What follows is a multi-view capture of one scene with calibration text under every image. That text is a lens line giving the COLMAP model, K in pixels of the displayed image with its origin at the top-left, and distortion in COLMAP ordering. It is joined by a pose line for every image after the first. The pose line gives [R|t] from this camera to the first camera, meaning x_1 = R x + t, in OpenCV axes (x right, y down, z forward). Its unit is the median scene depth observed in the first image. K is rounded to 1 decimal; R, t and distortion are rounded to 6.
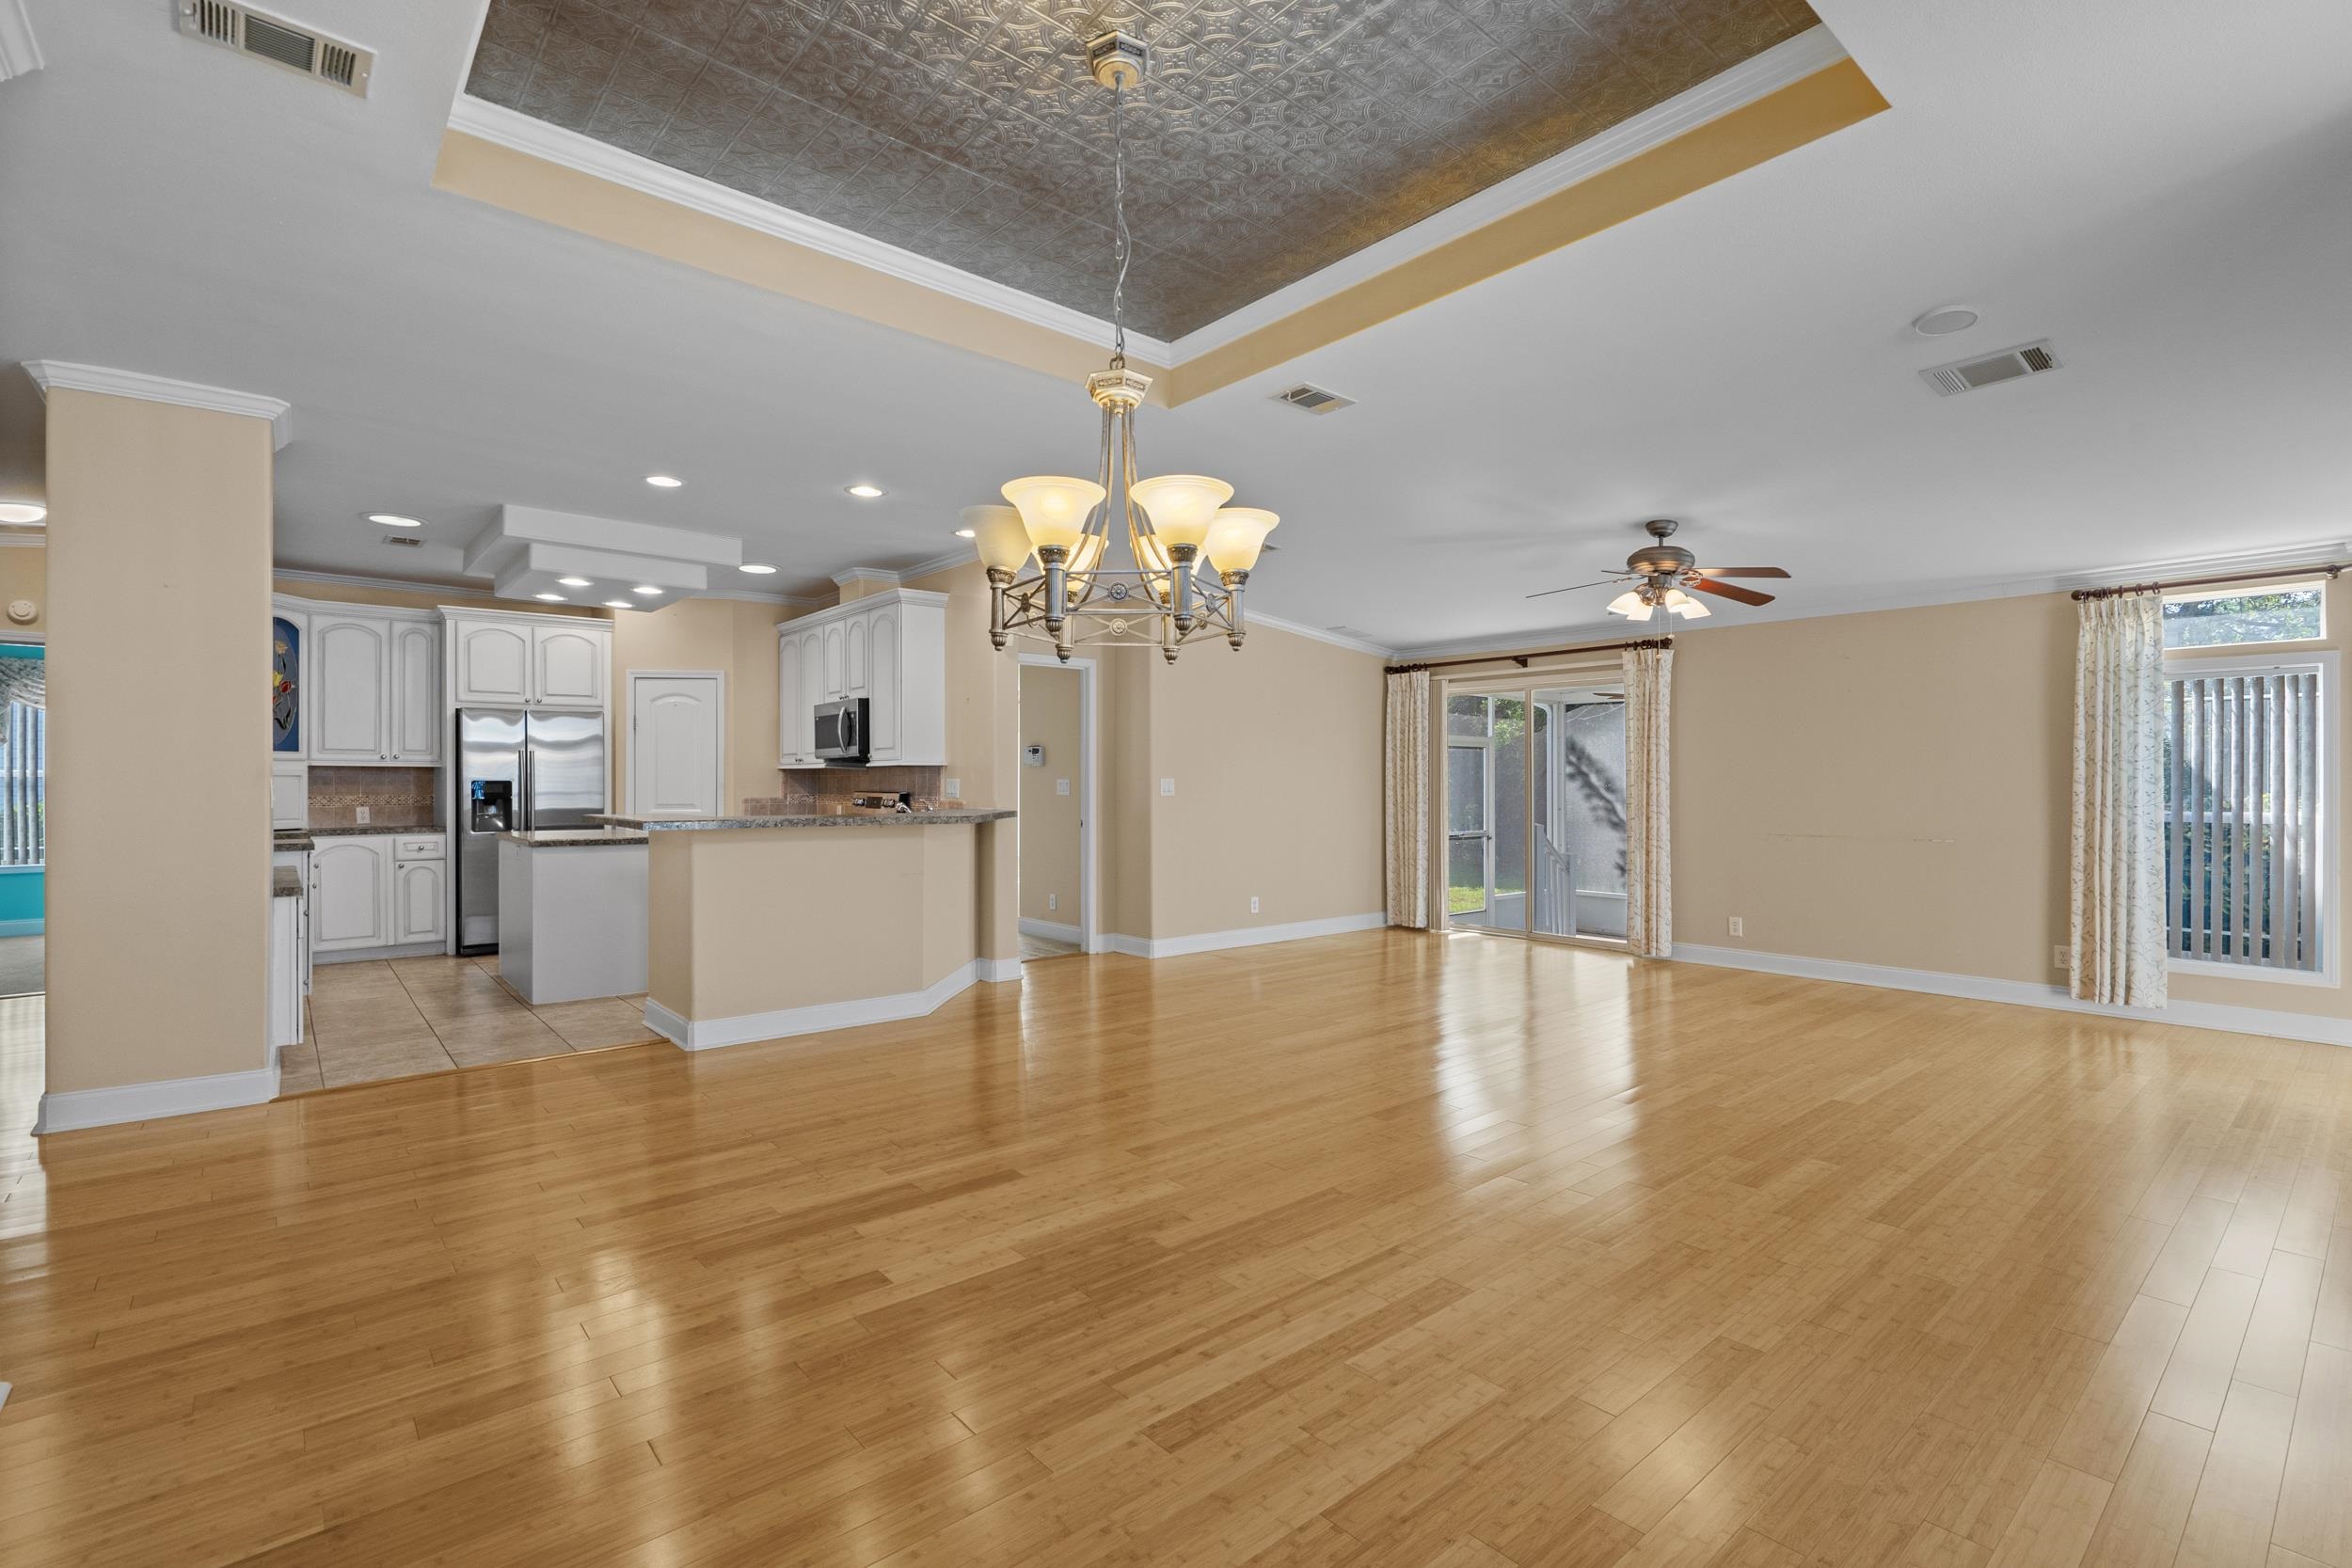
lens RADIAL K [[1080.6, 0, 1190.8], [0, 1080.6, 772.7], [0, 0, 1]] dist [0.002306, -0.001818]
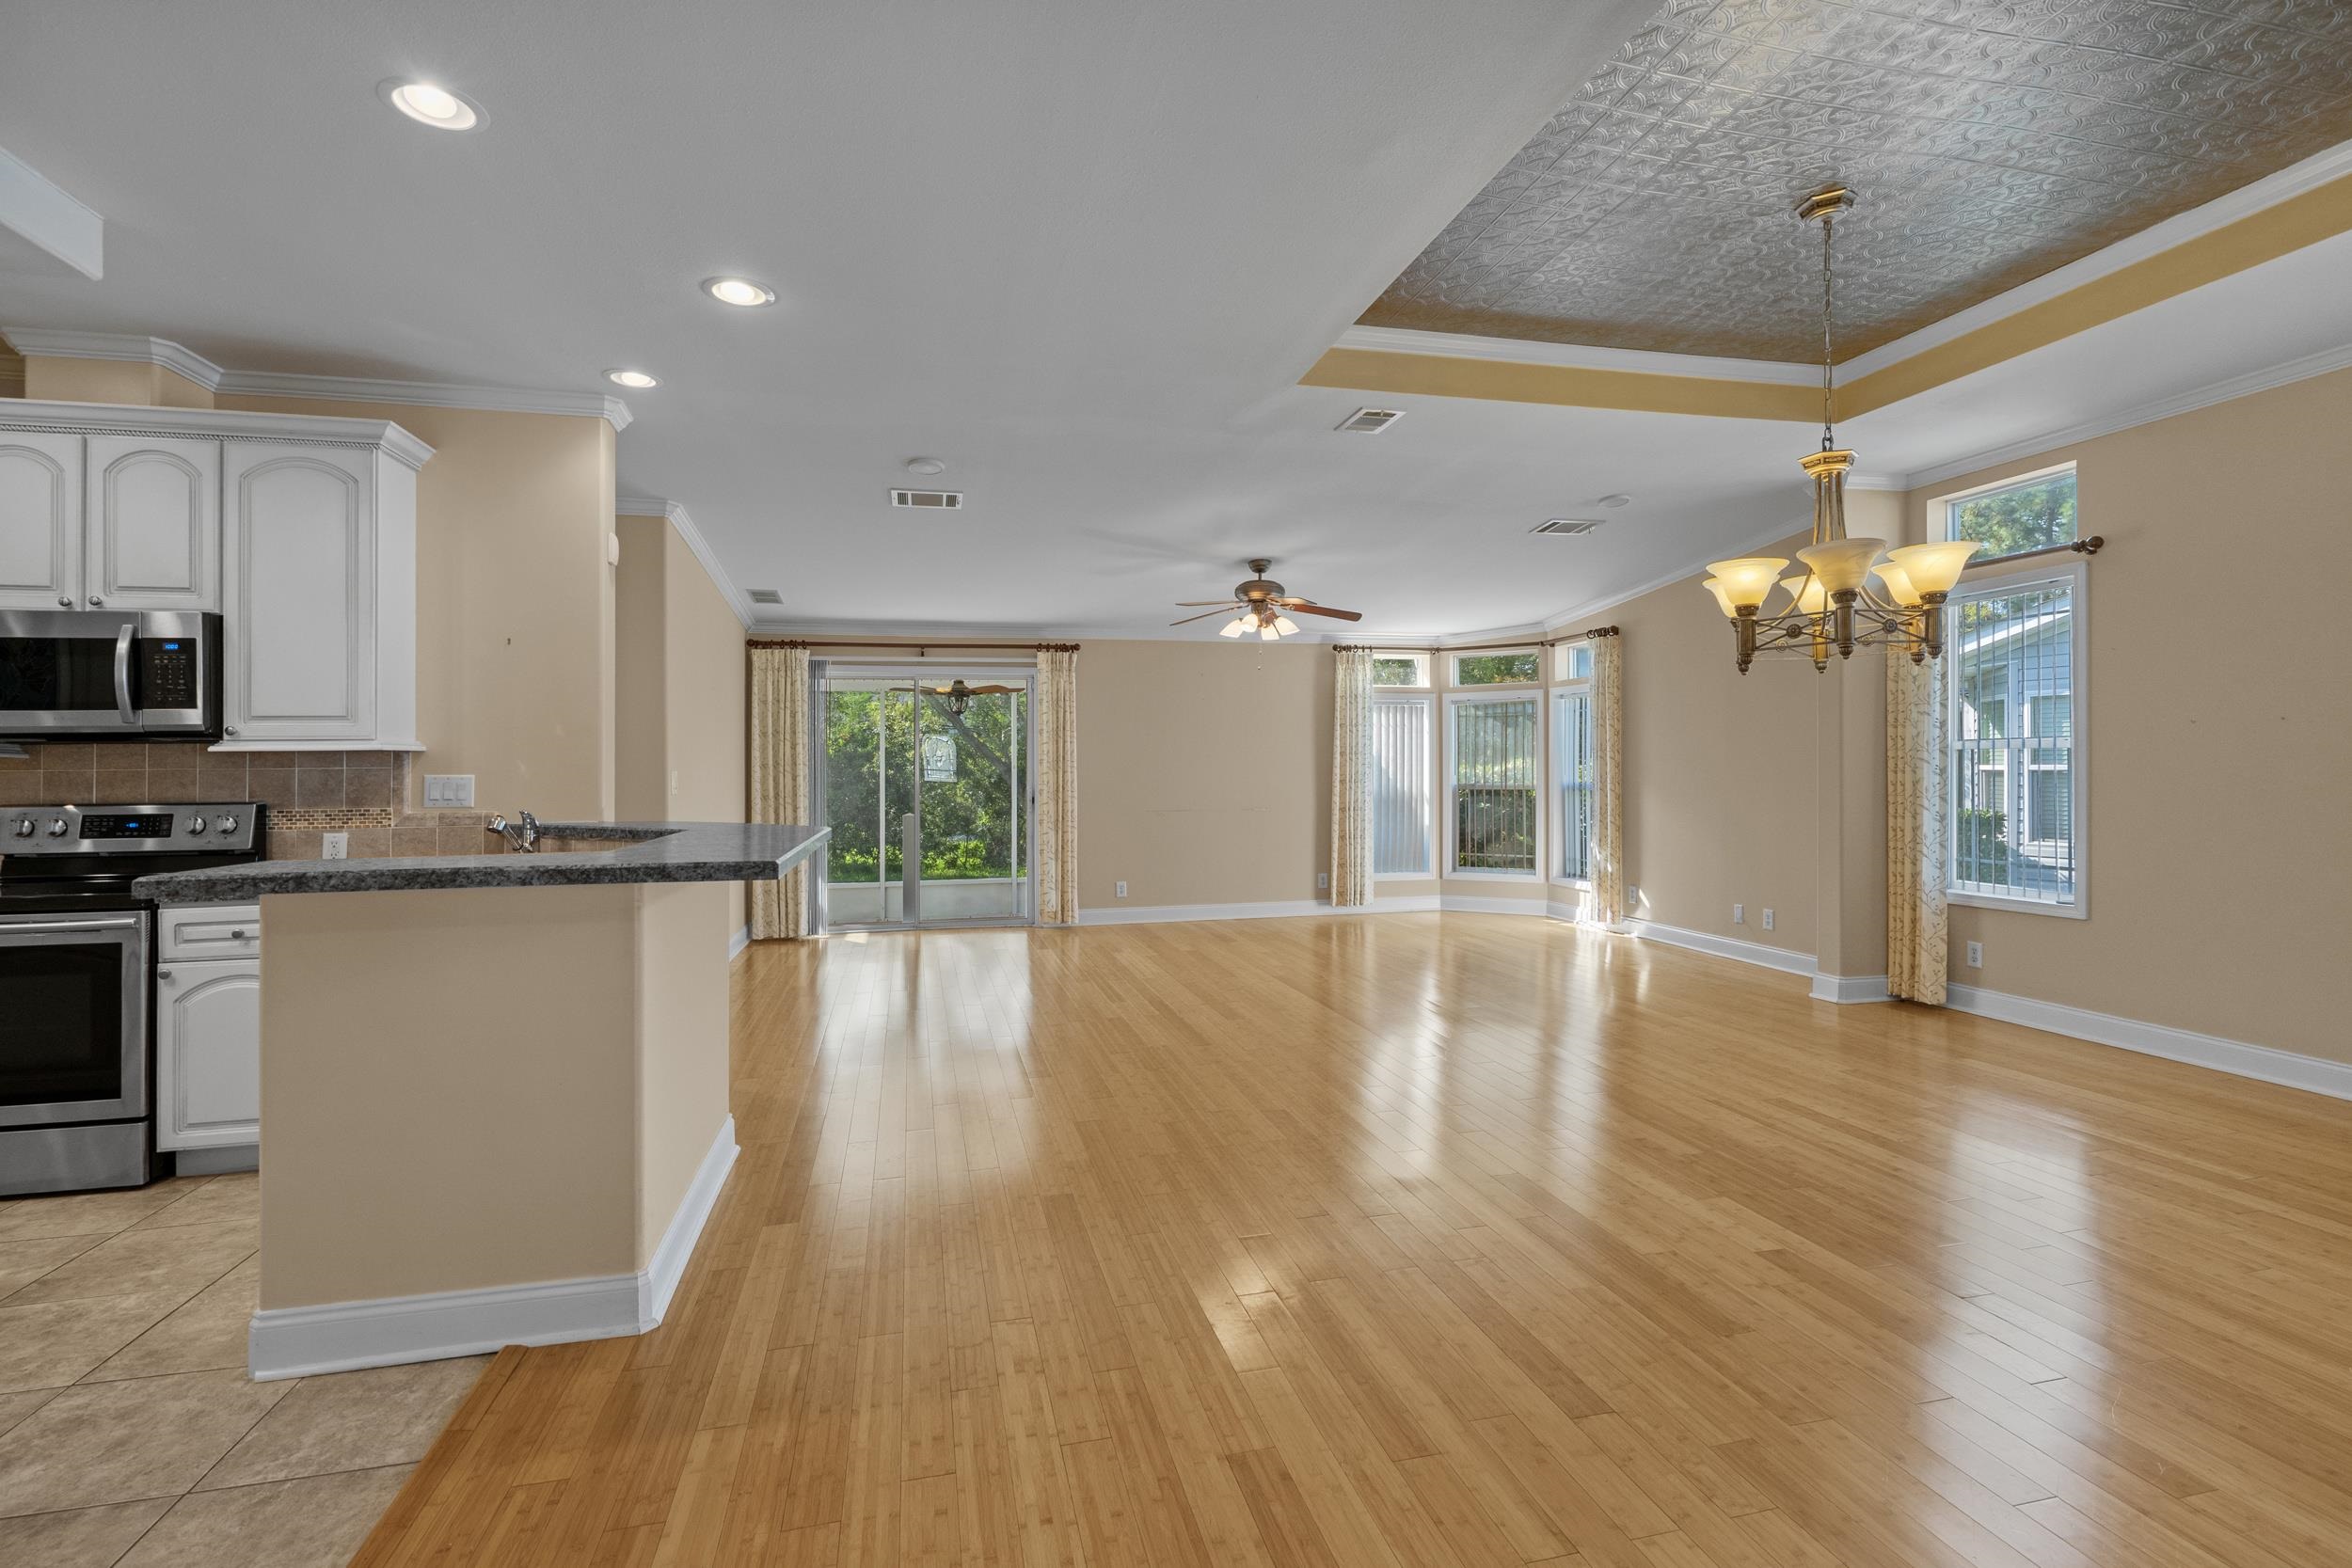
lens RADIAL K [[1080.6, 0, 1189.0], [0, 1080.6, 747.0], [0, 0, 1]] dist [0.002306, -0.001818]
pose [[0.453138, 0.010732, 0.891376, -0.522270], [0.002174, 0.999911, -0.013144, -0.000483], [-0.891438, 0.007894, 0.453074, 0.366692]]
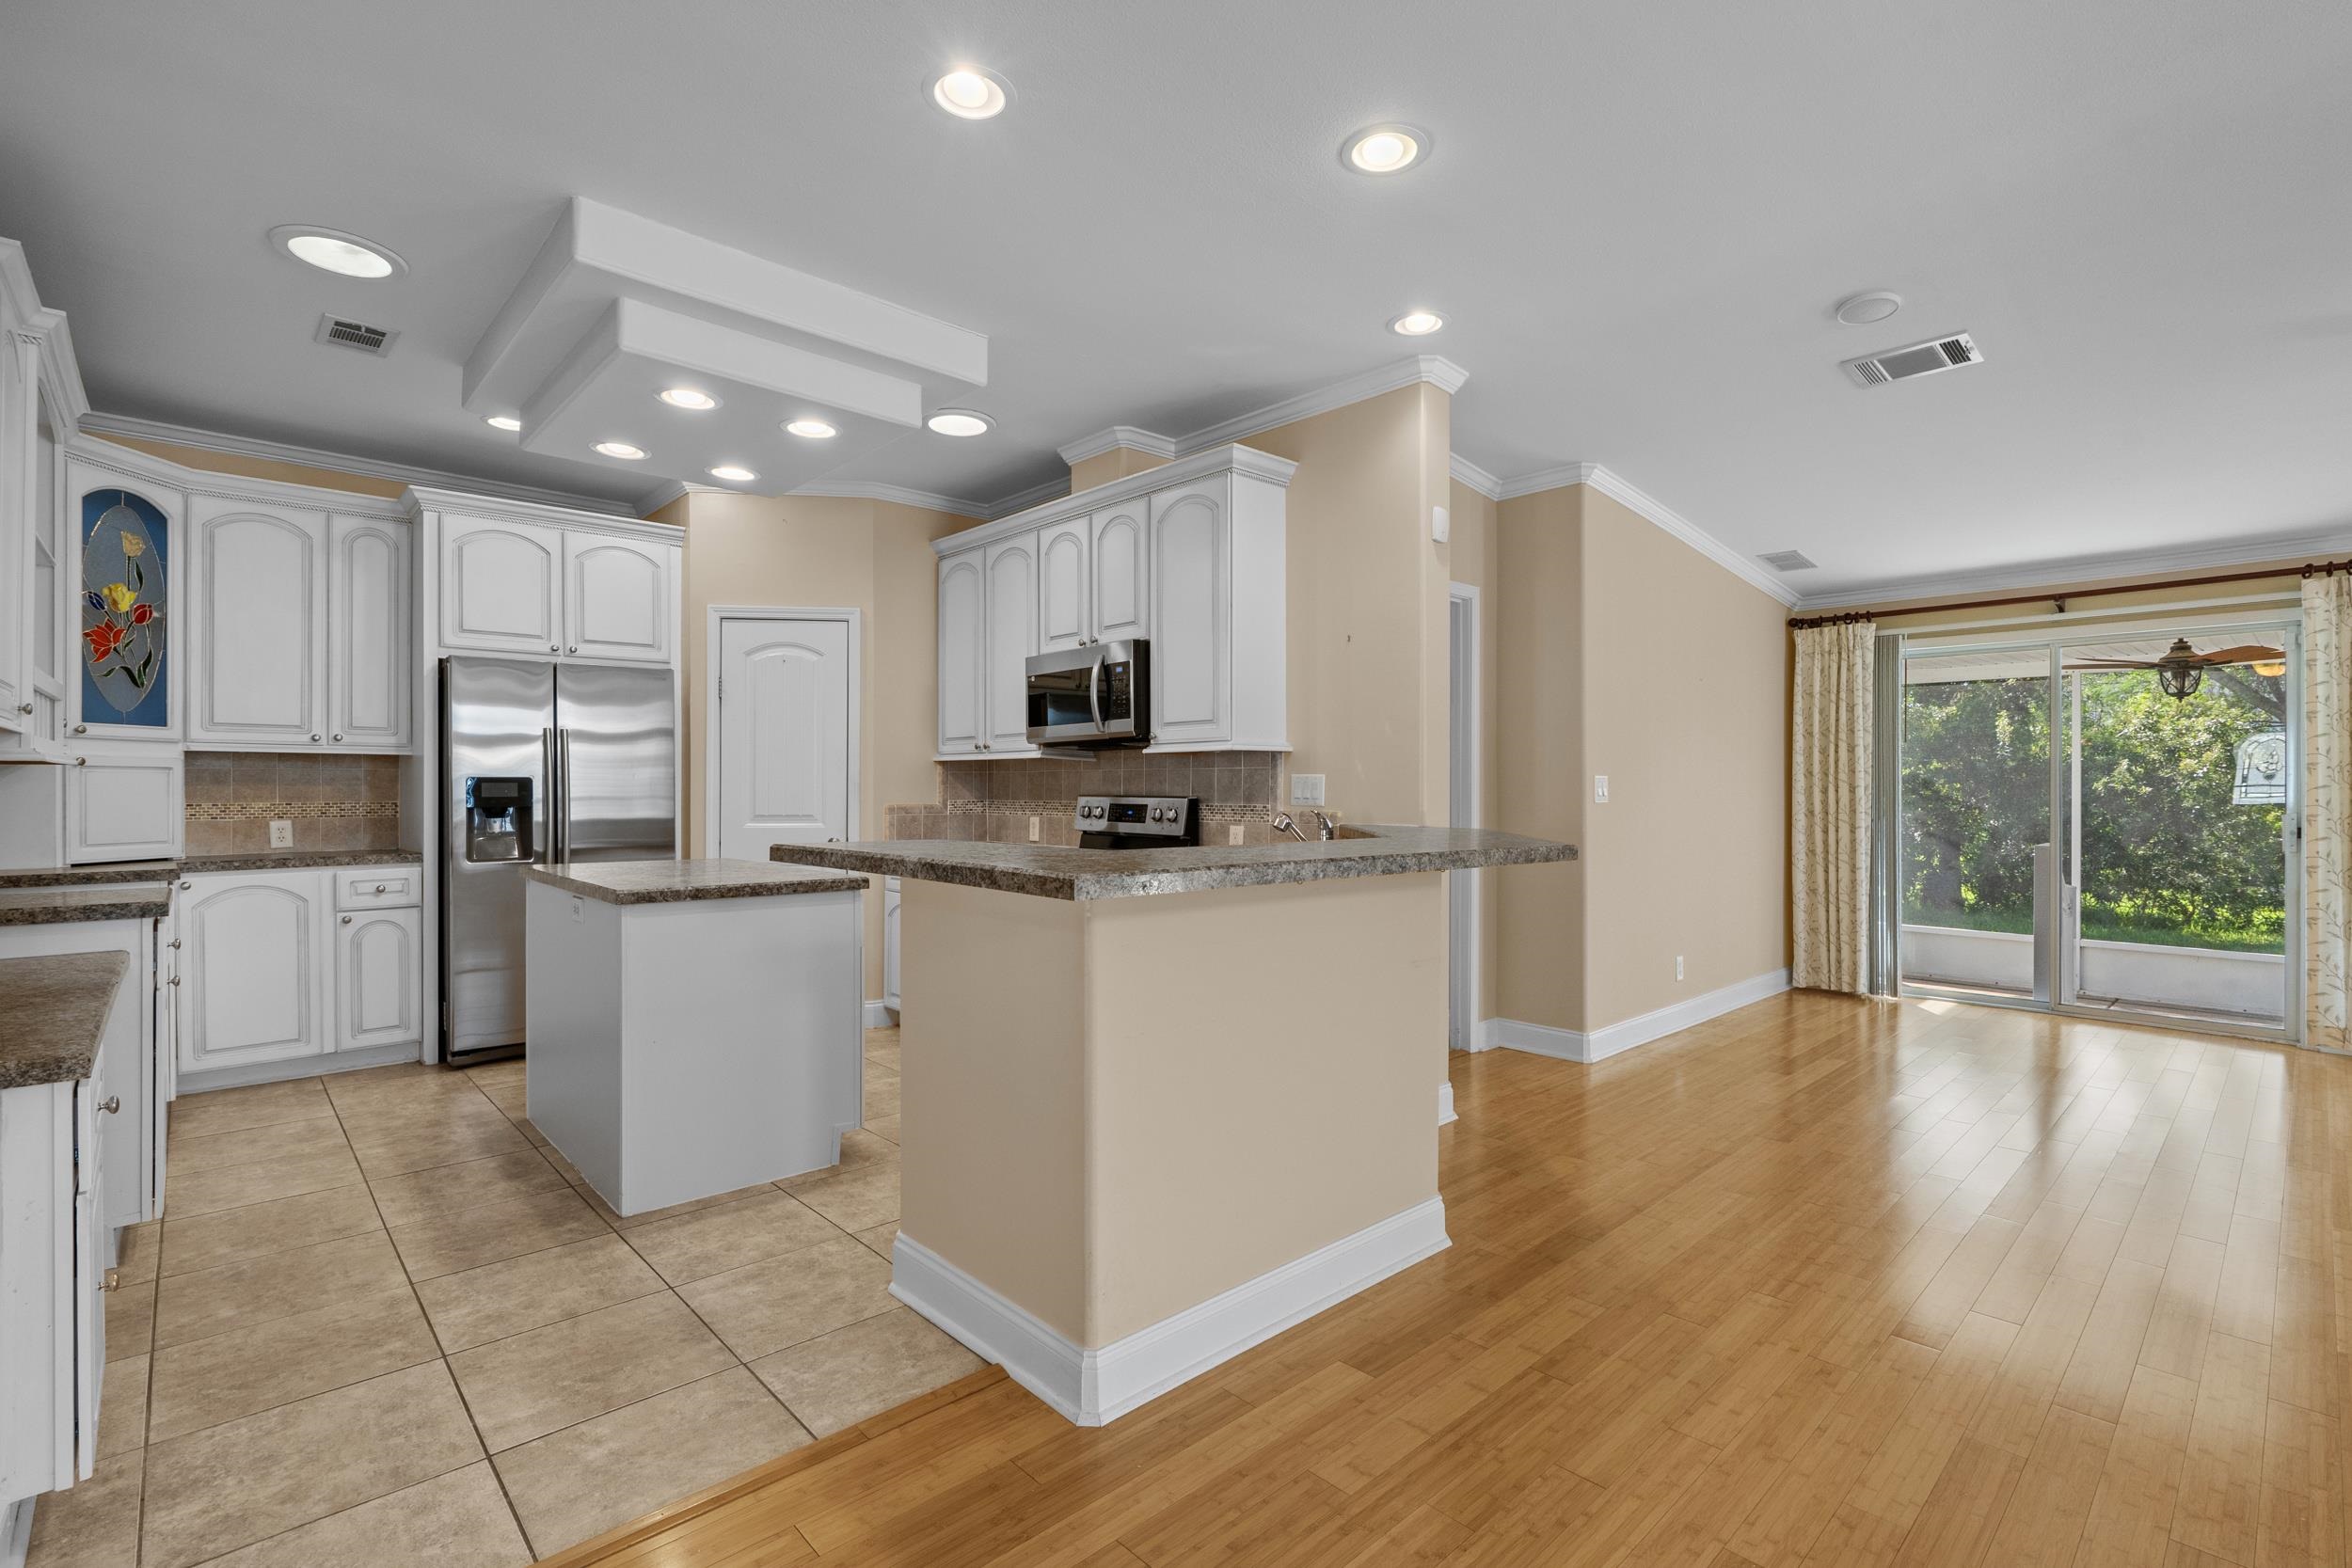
lens RADIAL K [[1080.6, 0, 1191.2], [0, 1080.6, 779.7], [0, 0, 1]] dist [0.002306, -0.001818]
pose [[0.999180, 0.001681, 0.040442, -0.289753], [-0.001748, 0.999997, 0.001631, 0.007328], [-0.040439, -0.001701, 0.999181, 0.386668]]
